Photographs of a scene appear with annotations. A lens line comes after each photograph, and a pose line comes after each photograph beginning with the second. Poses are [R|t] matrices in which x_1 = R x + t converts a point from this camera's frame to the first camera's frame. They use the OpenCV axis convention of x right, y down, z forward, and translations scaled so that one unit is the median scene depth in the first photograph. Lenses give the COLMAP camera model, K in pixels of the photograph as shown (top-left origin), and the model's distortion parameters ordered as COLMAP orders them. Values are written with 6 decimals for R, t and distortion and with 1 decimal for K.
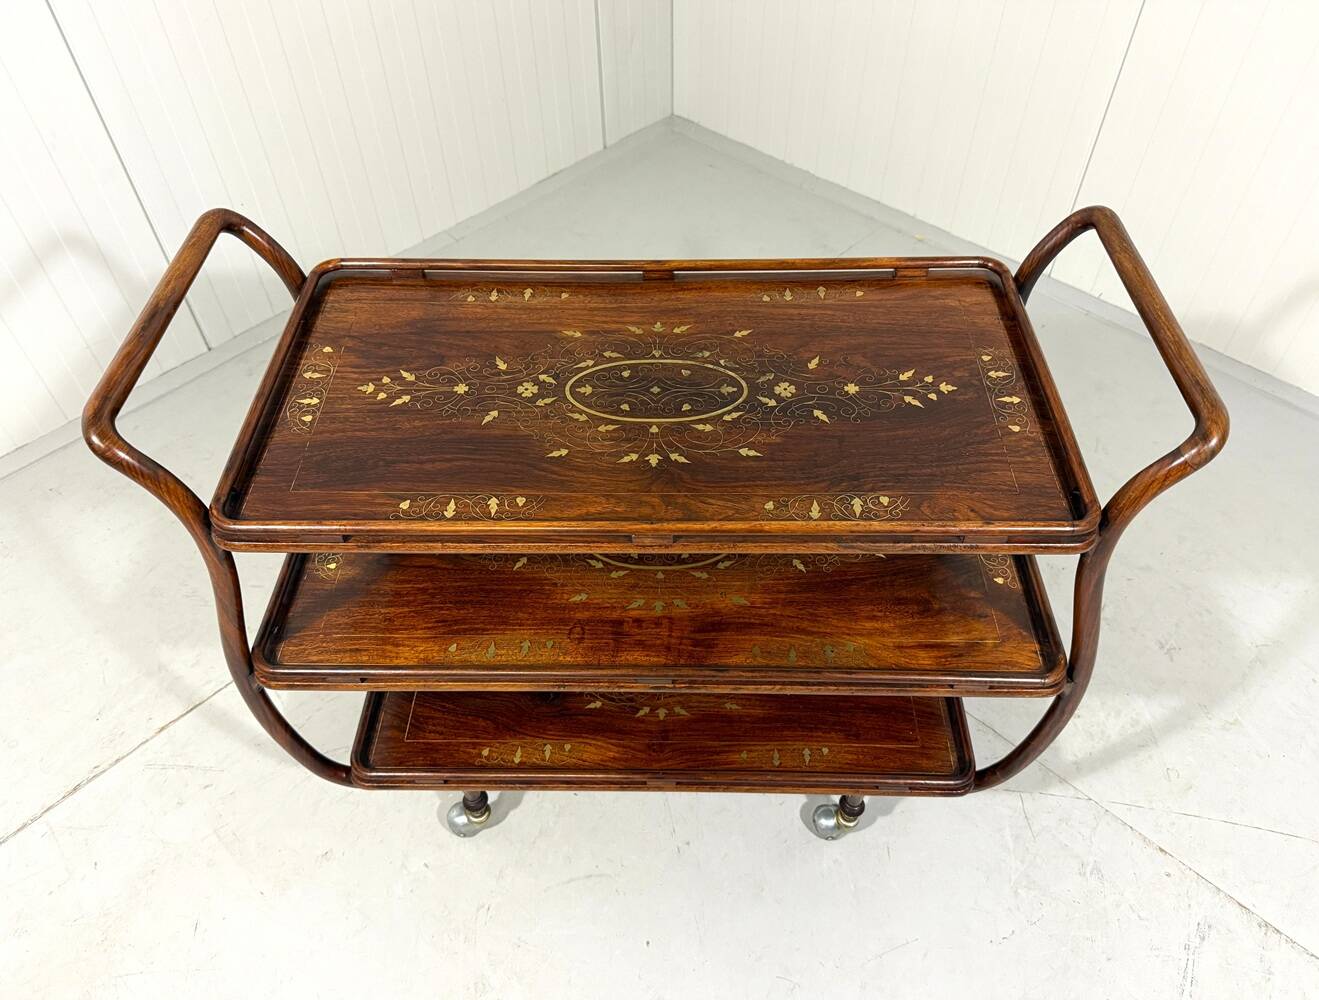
lens RADIAL K [[928.6, 0, 668.3], [0, 928.6, 503.0], [0, 0, 1]] dist [0.156397, -0.289923]
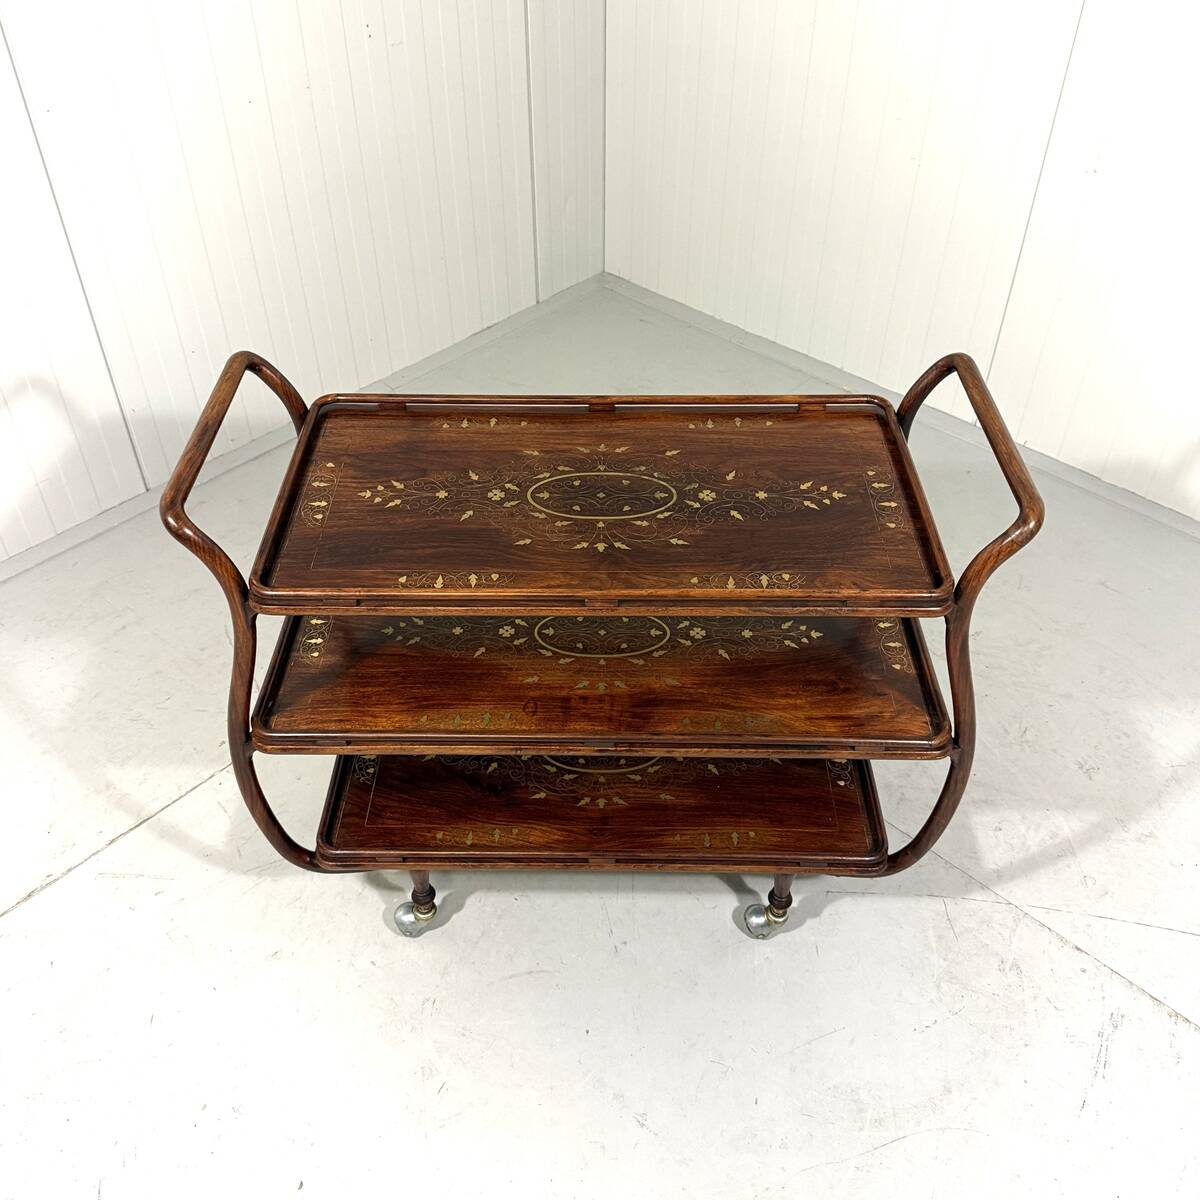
lens RADIAL K [[1116.4, 0, 601.6], [0, 1116.4, 531.4], [0, 0, 1]] dist [0.165940, -0.316825]
pose [[0.999933, 0.003945, 0.010887, -0.027293], [-0.002203, 0.987812, -0.155638, 0.144100], [-0.011368, 0.155604, 0.987754, -0.412287]]
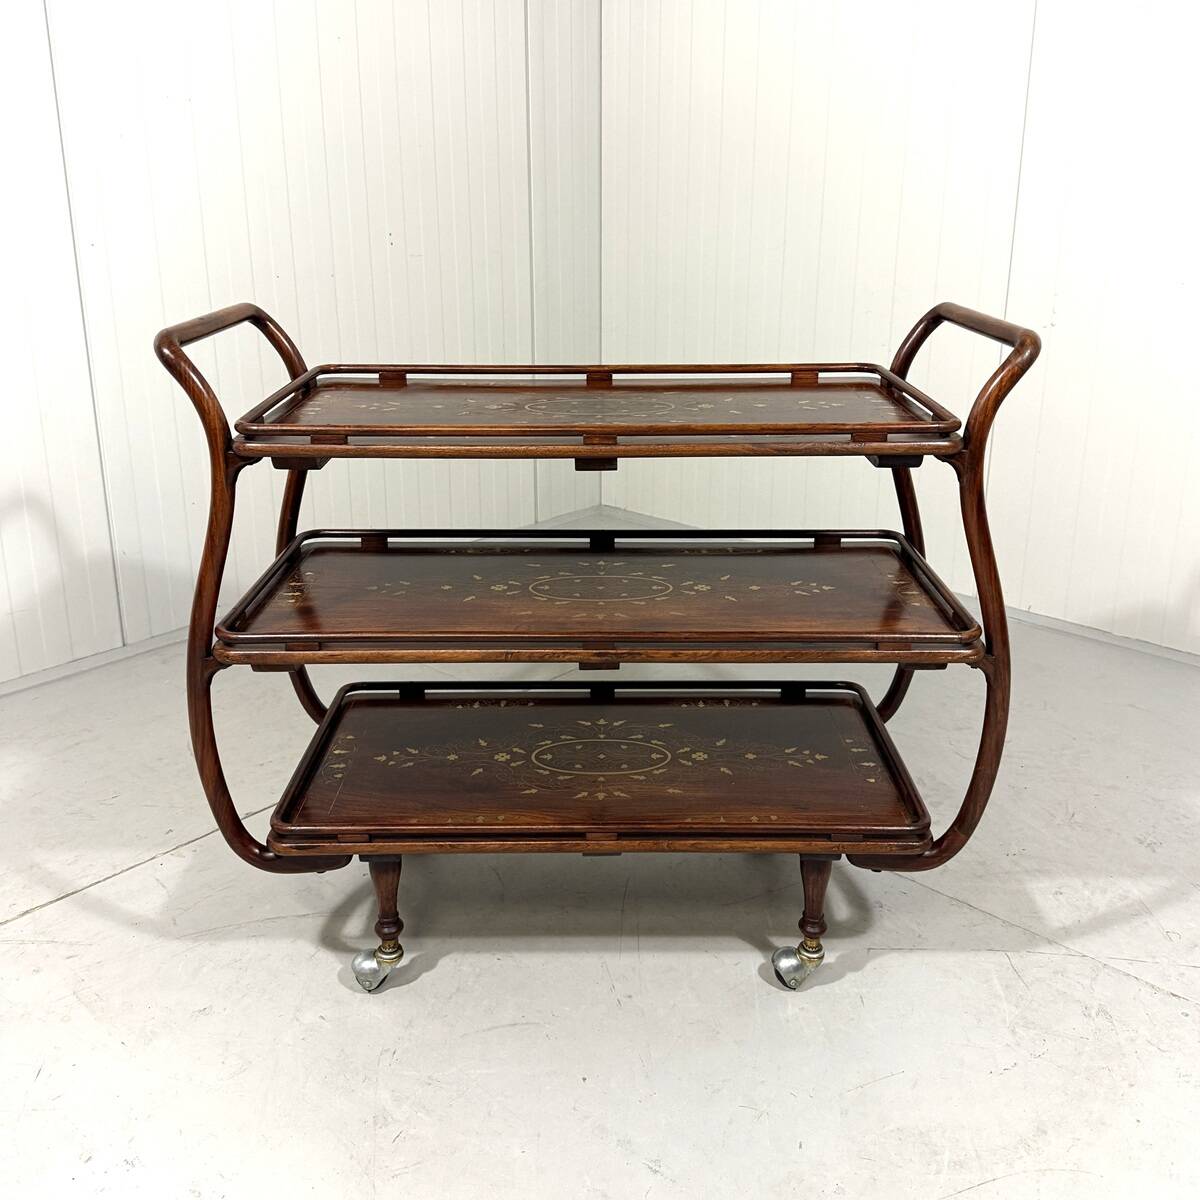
lens RADIAL K [[1135.0, 0, 614.8], [0, 1135.0, 497.6], [0, 0, 1]] dist [0.090532, -0.131760]
pose [[0.999707, 0.004416, 0.023781, -0.026521], [0.009135, 0.841426, -0.540295, 0.731174], [-0.022396, 0.540354, 0.841140, -0.168002]]
